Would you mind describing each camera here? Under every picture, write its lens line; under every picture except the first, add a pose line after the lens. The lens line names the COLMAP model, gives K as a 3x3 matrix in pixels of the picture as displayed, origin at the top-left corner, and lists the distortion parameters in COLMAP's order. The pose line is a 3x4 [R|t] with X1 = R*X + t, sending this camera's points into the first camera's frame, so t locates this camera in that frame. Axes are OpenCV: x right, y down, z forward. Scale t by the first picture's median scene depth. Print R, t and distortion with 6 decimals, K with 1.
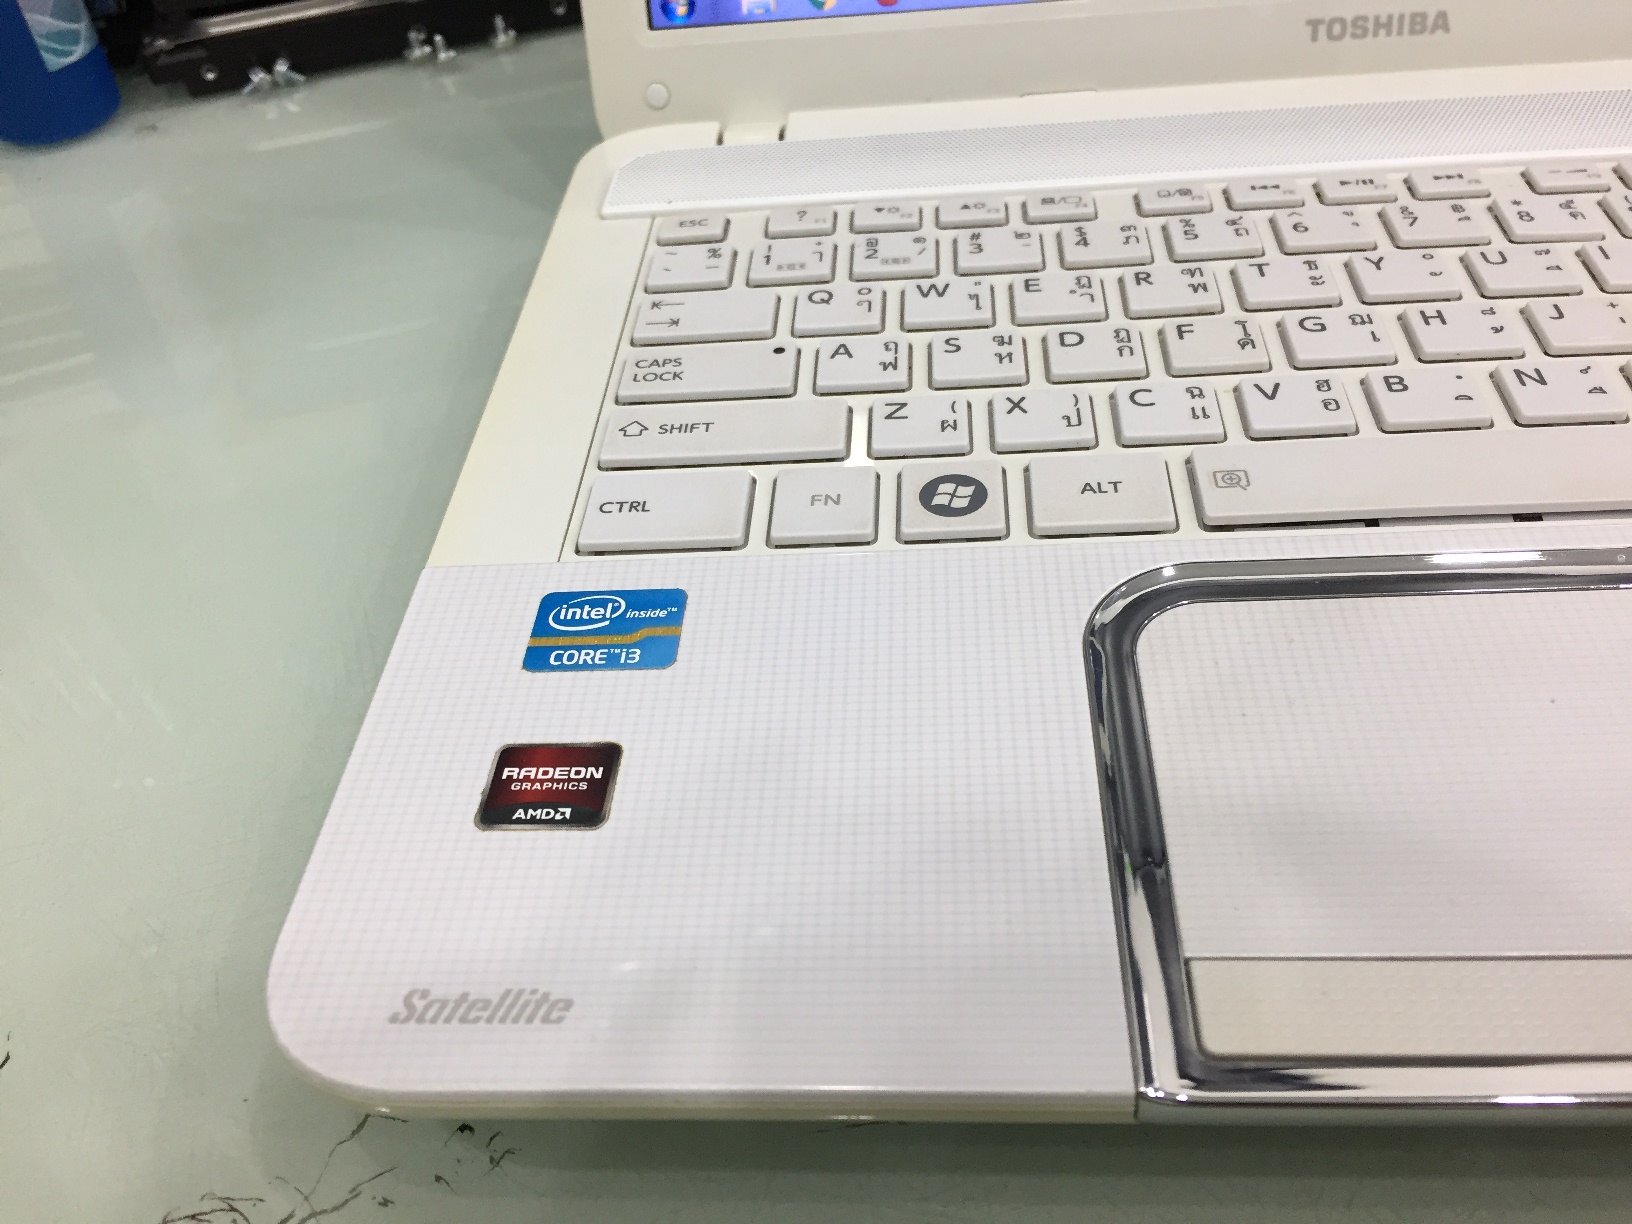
lens RADIAL K [[1440.2, 0, 806.7], [0, 1440.2, 622.2], [0, 0, 1]] dist [0.075627, -0.134894]
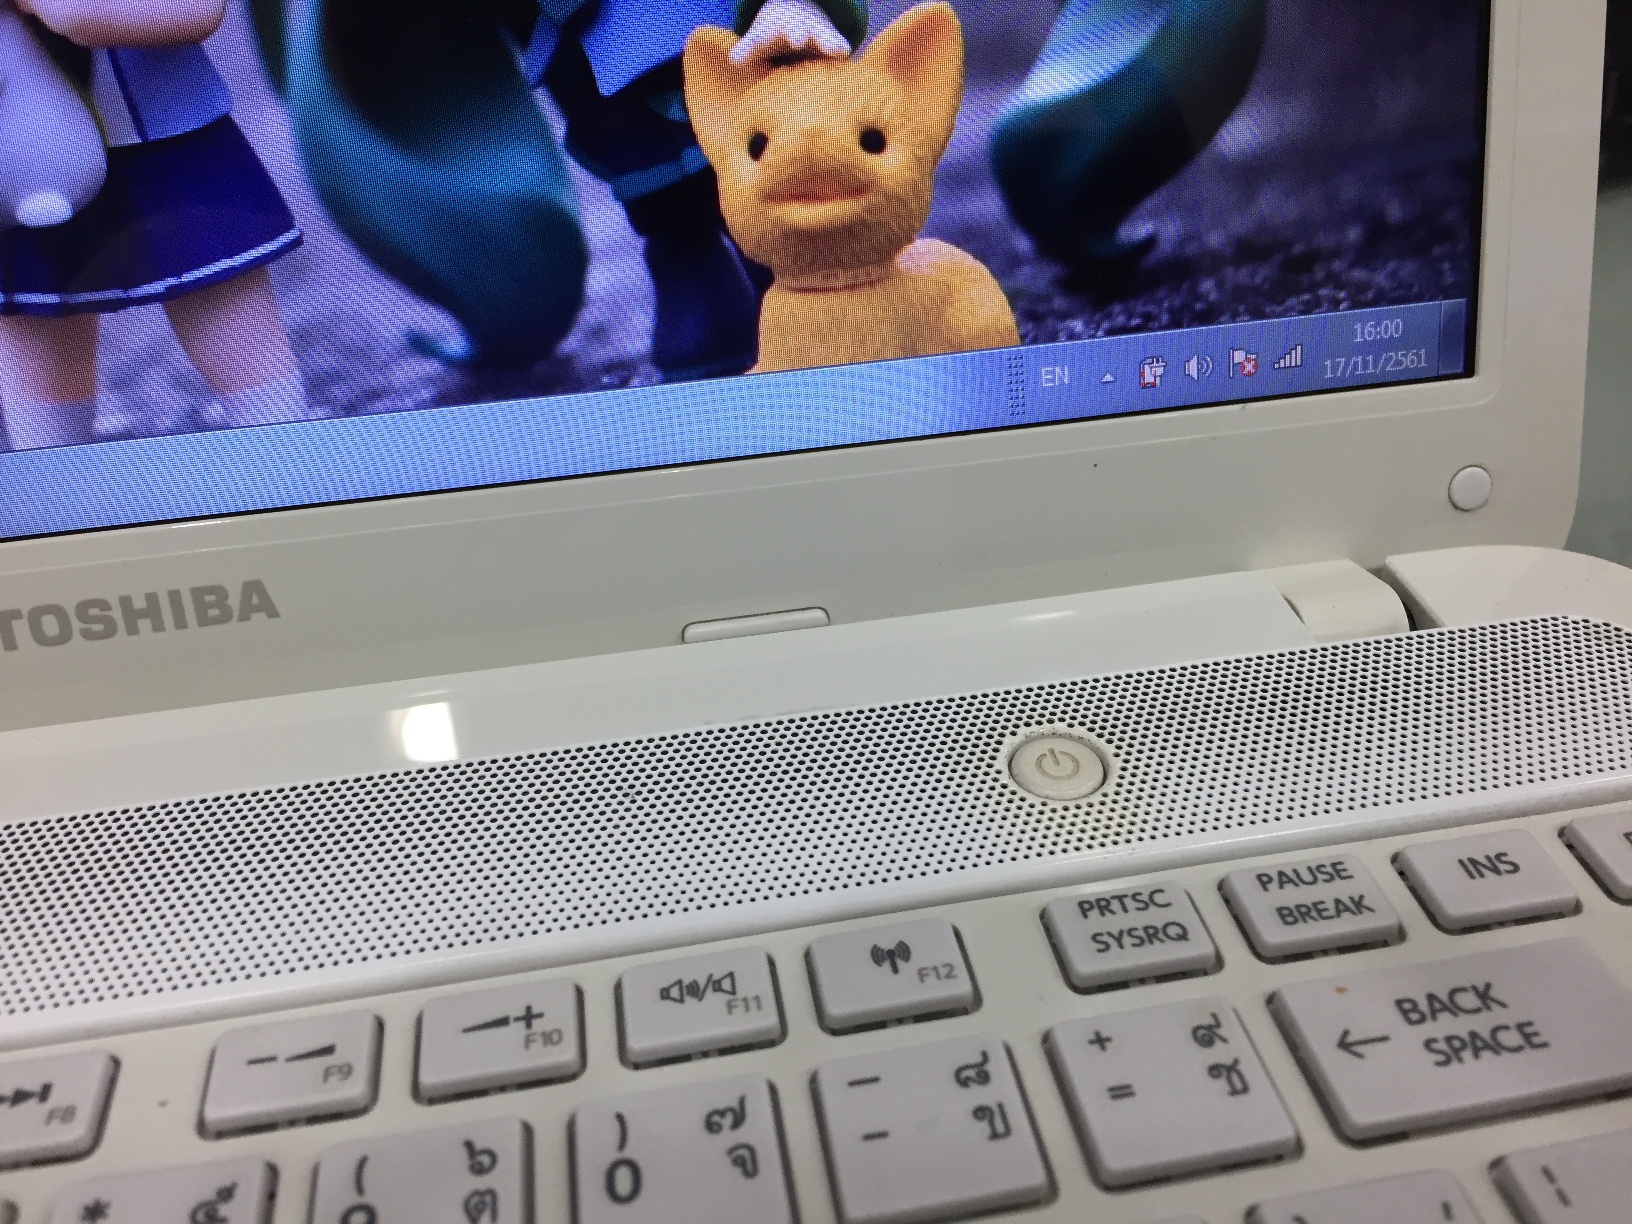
lens RADIAL K [[1440.2, 0, 851.3], [0, 1440.2, 633.7], [0, 0, 1]] dist [0.075627, -0.134894]
pose [[0.972899, -0.082732, 0.215923, 0.585024], [0.115833, 0.982563, -0.145442, -0.332269], [-0.200125, 0.166512, 0.965517, 0.506189]]
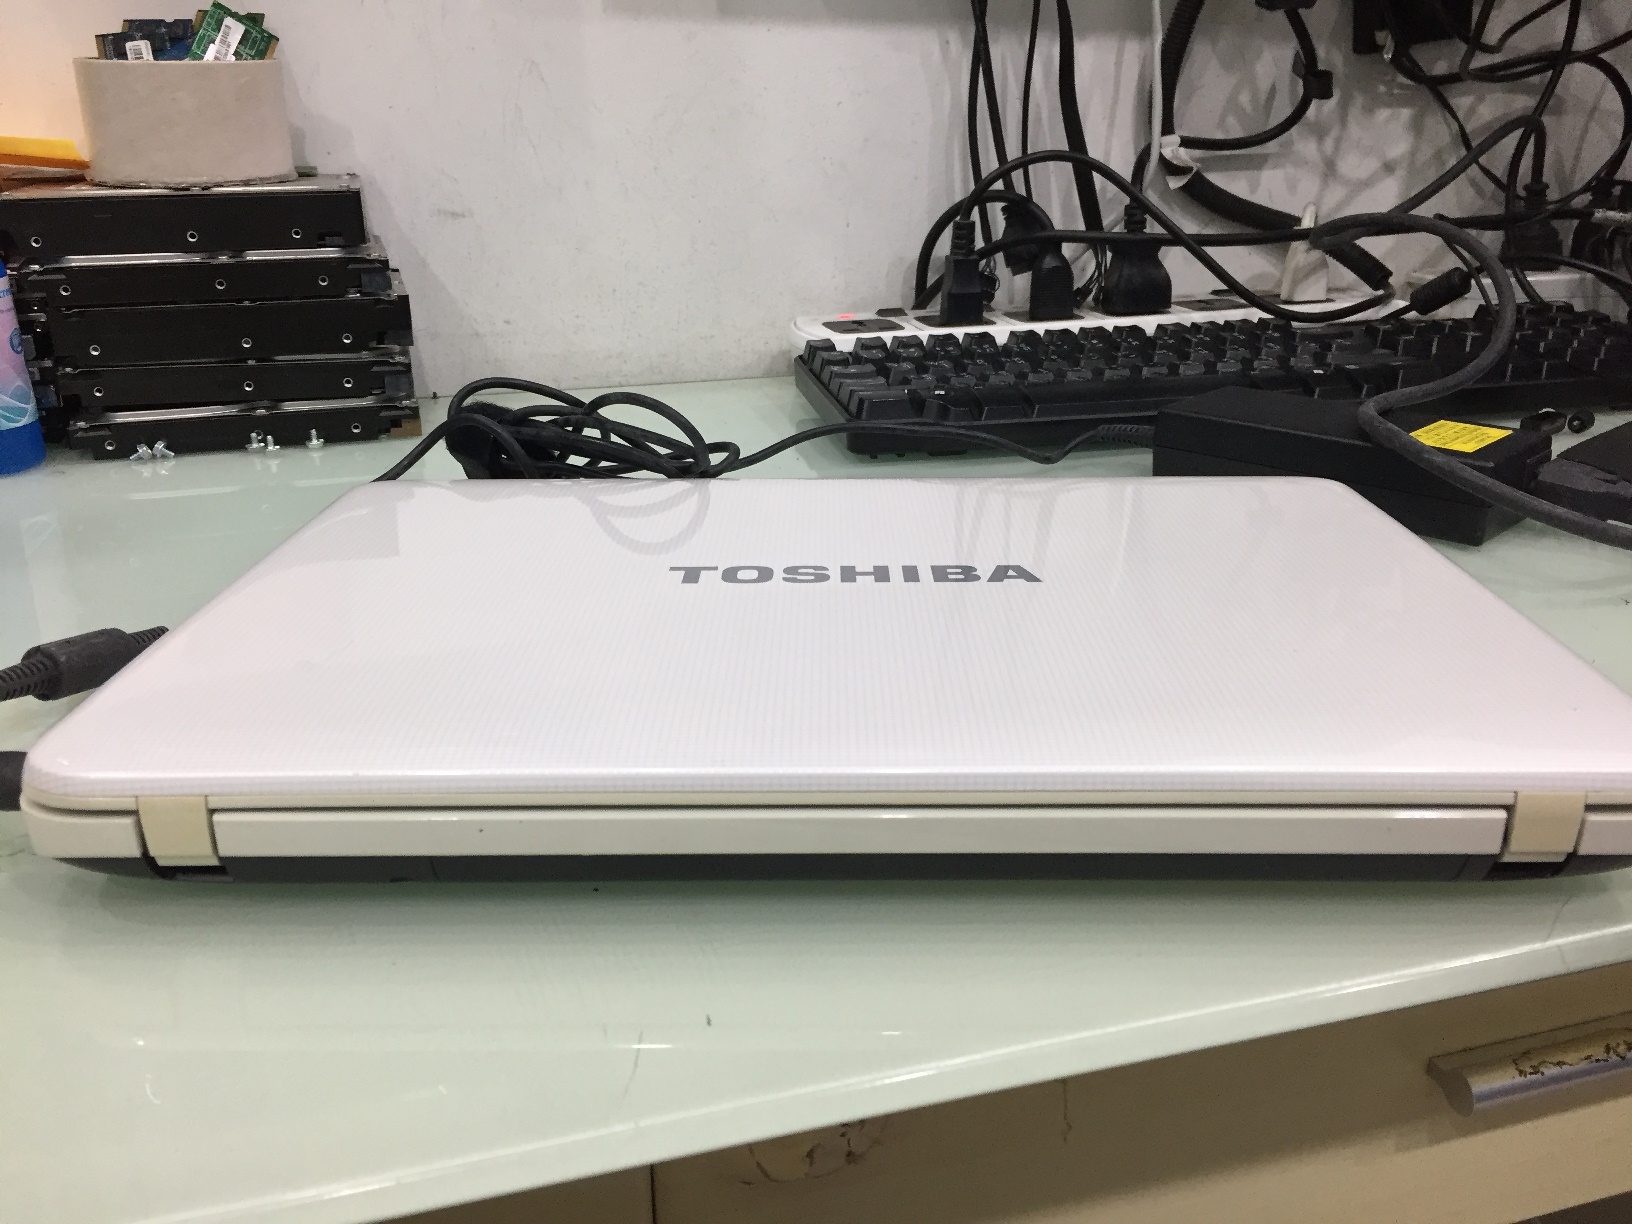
lens RADIAL K [[1440.2, 0, 820.9], [0, 1440.2, 617.0], [0, 0, 1]] dist [0.075627, -0.134894]
pose [[0.995864, 0.067010, 0.061364, 0.370812], [-0.039885, 0.929201, -0.367417, 0.476683], [-0.081640, 0.363450, 0.928030, -0.607051]]
